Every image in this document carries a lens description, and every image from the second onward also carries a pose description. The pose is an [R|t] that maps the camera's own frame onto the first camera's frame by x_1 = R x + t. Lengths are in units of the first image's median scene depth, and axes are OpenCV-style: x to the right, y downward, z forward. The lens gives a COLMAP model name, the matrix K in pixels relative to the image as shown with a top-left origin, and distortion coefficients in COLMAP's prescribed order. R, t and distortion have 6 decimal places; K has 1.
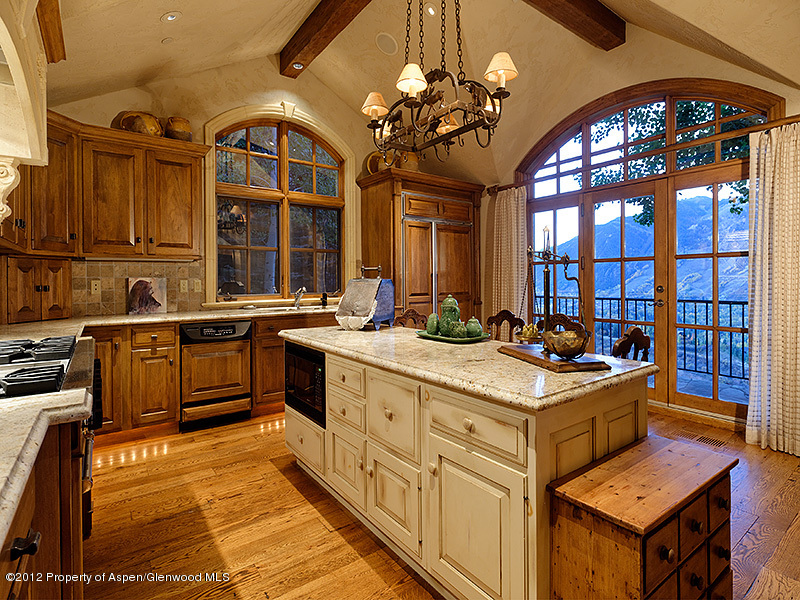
lens RADIAL K [[409.6, 0, 400.0], [0, 409.6, 281.1], [0, 0, 1]] dist [-0.002750, -0.000298]
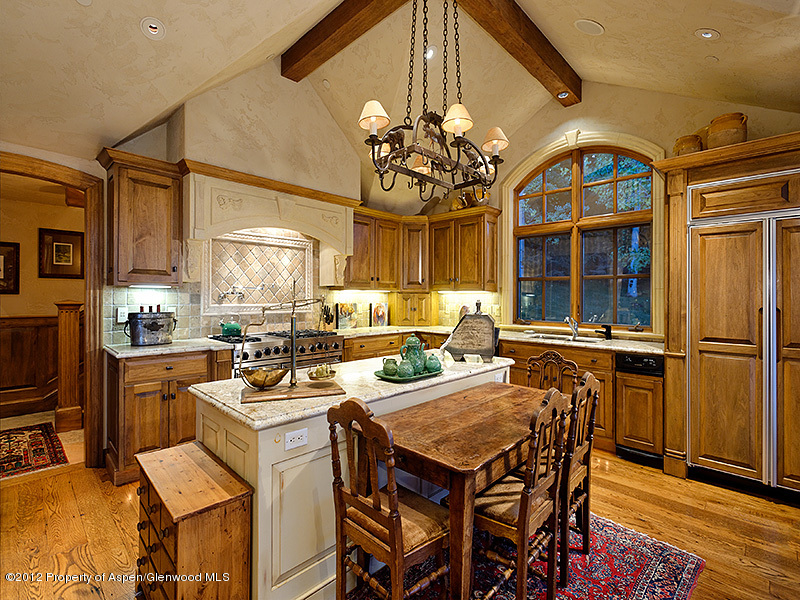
lens RADIAL K [[377.0, 0, 400.0], [0, 377.0, 300.0], [0, 0, 1]] dist [-0.000100, -0.000037]
pose [[0.163714, 0.020561, -0.986293, 0.563364], [-0.009595, 0.999769, 0.019249, -0.037491], [0.986461, 0.006312, 0.163874, 0.430958]]
